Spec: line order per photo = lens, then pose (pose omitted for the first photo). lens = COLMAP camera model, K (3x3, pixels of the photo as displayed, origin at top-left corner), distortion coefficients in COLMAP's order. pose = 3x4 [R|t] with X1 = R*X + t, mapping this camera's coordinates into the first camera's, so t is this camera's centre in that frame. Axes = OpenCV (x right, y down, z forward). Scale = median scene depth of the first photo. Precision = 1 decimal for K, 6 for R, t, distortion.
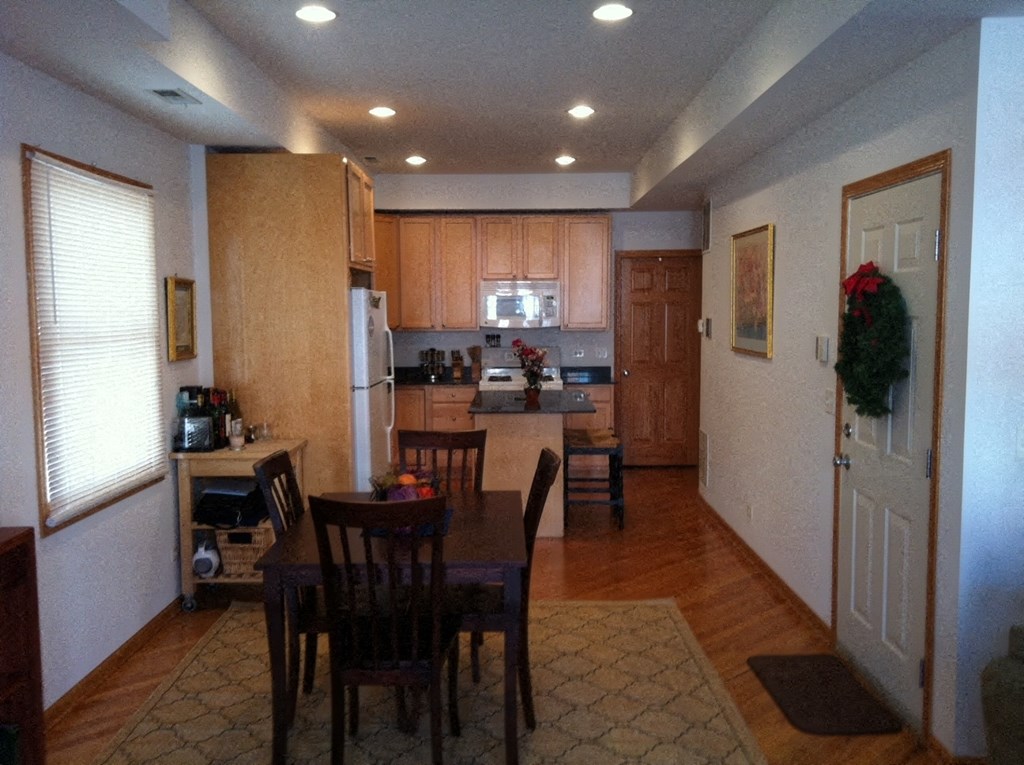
lens RADIAL K [[950.3, 0, 512.0], [0, 950.3, 382.5], [0, 0, 1]] dist [0.153490, -0.296101]
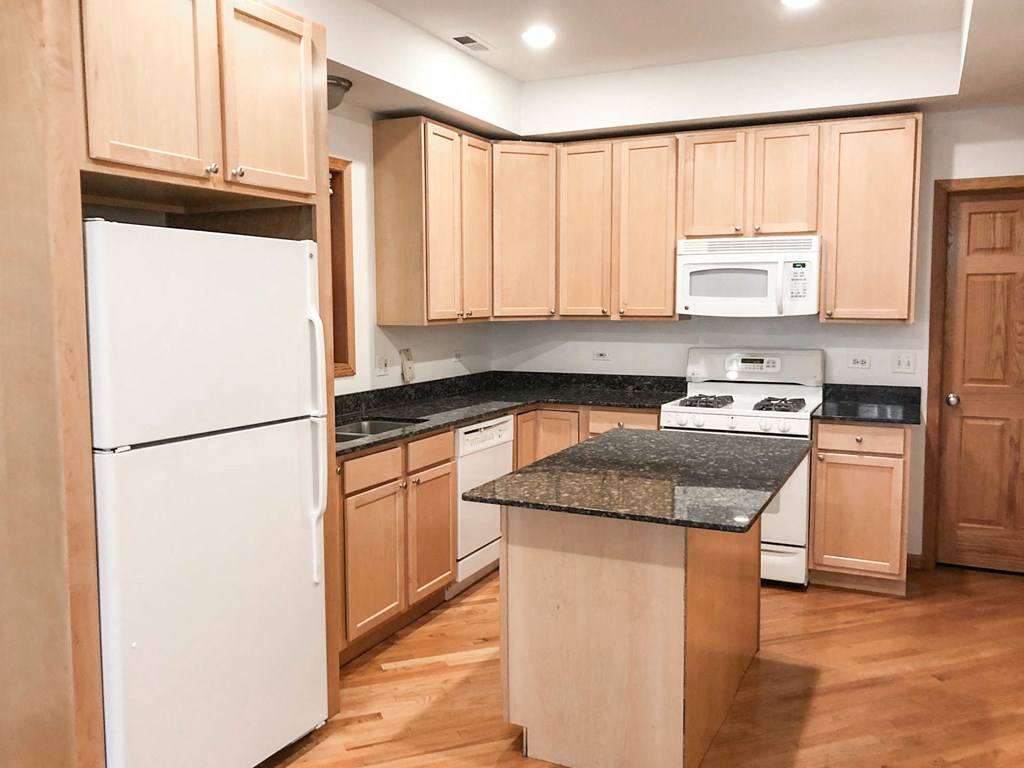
lens RADIAL K [[865.6, 0, 498.2], [0, 865.6, 366.0], [0, 0, 1]] dist [0.050218, -0.026456]
pose [[0.896788, 0.035000, -0.441075, 0.114266], [-0.035704, 0.999340, 0.006708, -0.026168], [0.441019, 0.009733, 0.897445, 0.462975]]
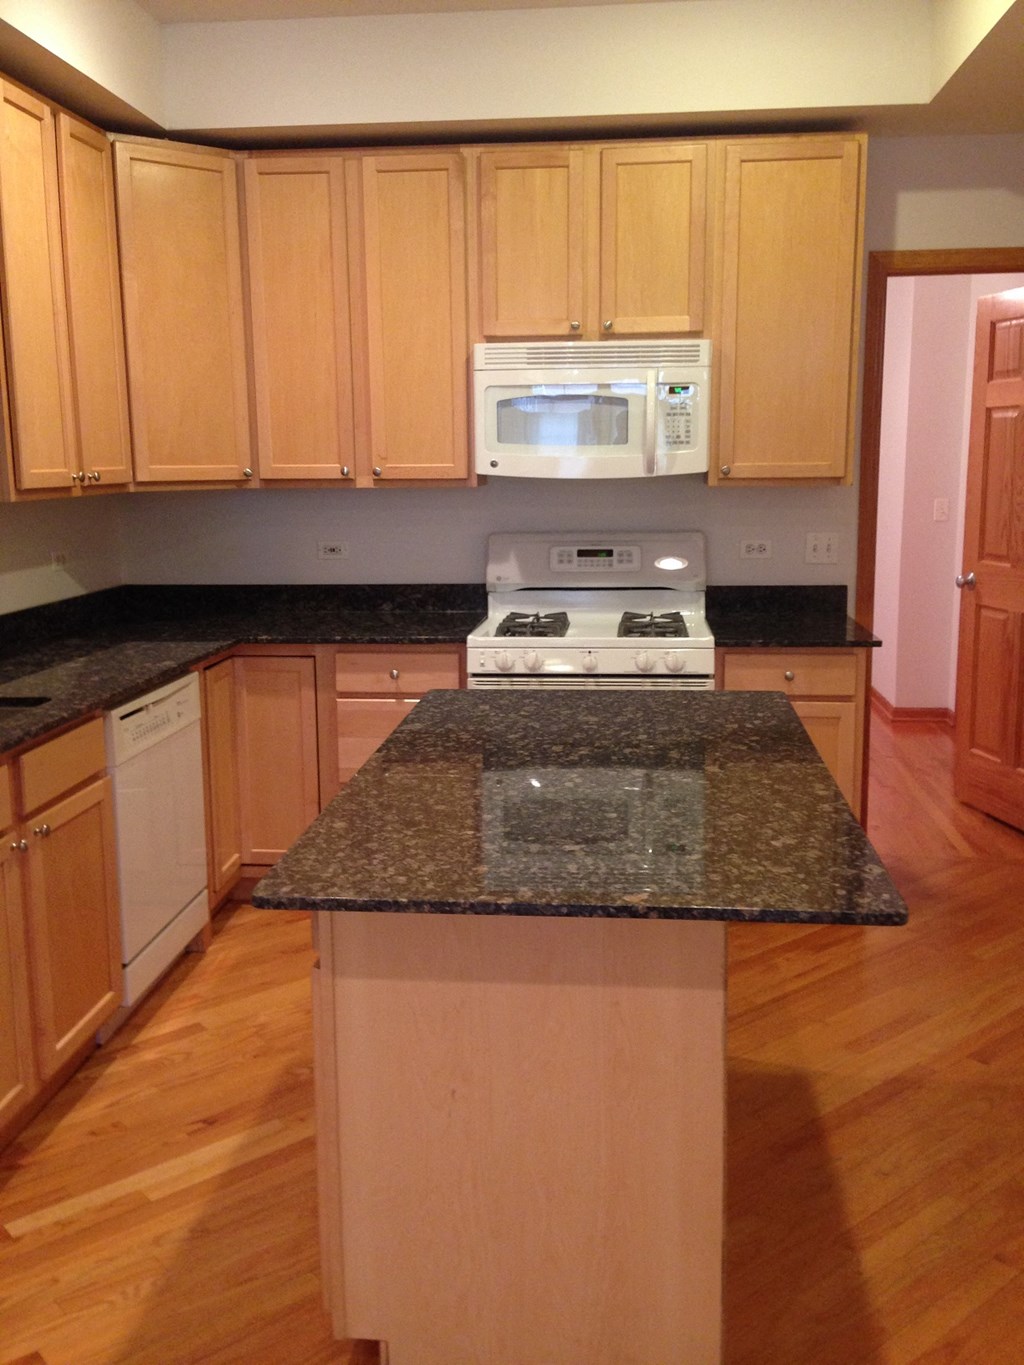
lens RADIAL K [[1266.8, 0, 508.2], [0, 1266.8, 665.1], [0, 0, 1]] dist [0.153490, -0.296101]
pose [[0.995107, 0.009762, -0.098321, 0.025546], [-0.001366, 0.996371, 0.085103, -0.030267], [0.098795, -0.084553, 0.991509, 0.546352]]
